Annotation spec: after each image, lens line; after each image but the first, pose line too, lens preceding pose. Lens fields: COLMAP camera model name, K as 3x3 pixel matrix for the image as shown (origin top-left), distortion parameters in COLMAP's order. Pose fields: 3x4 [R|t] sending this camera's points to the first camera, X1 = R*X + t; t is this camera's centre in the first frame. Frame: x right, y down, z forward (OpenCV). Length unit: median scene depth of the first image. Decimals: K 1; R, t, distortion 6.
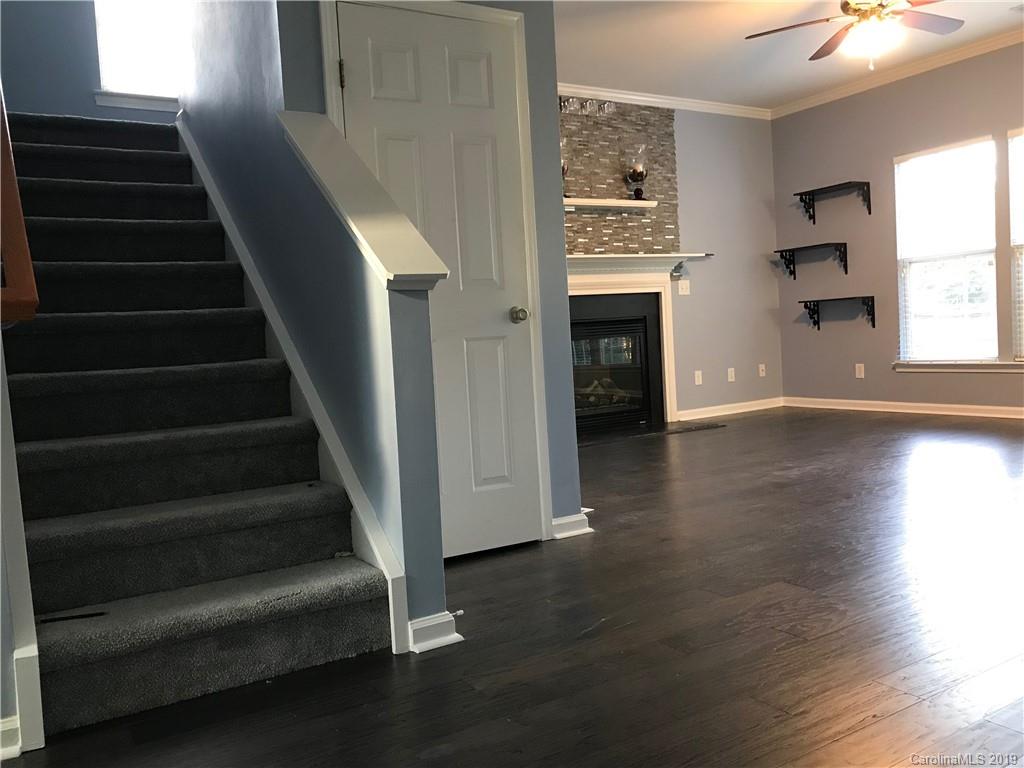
lens RADIAL K [[834.8, 0, 504.4], [0, 834.8, 378.5], [0, 0, 1]] dist [0.019166, -0.029626]
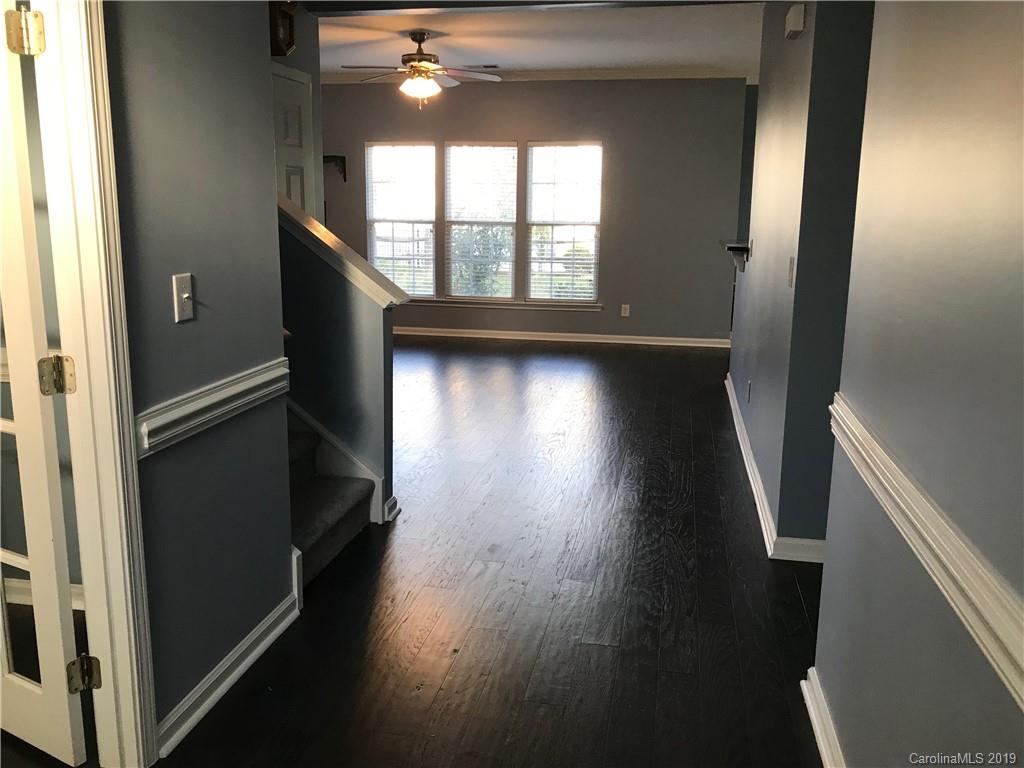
lens RADIAL K [[834.8, 0, 503.7], [0, 834.8, 356.4], [0, 0, 1]] dist [0.019166, -0.029626]
pose [[0.676522, -0.066413, 0.733421, -0.787408], [-0.012121, 0.994786, 0.101260, -0.117997], [-0.736322, -0.077394, 0.672190, -0.198383]]
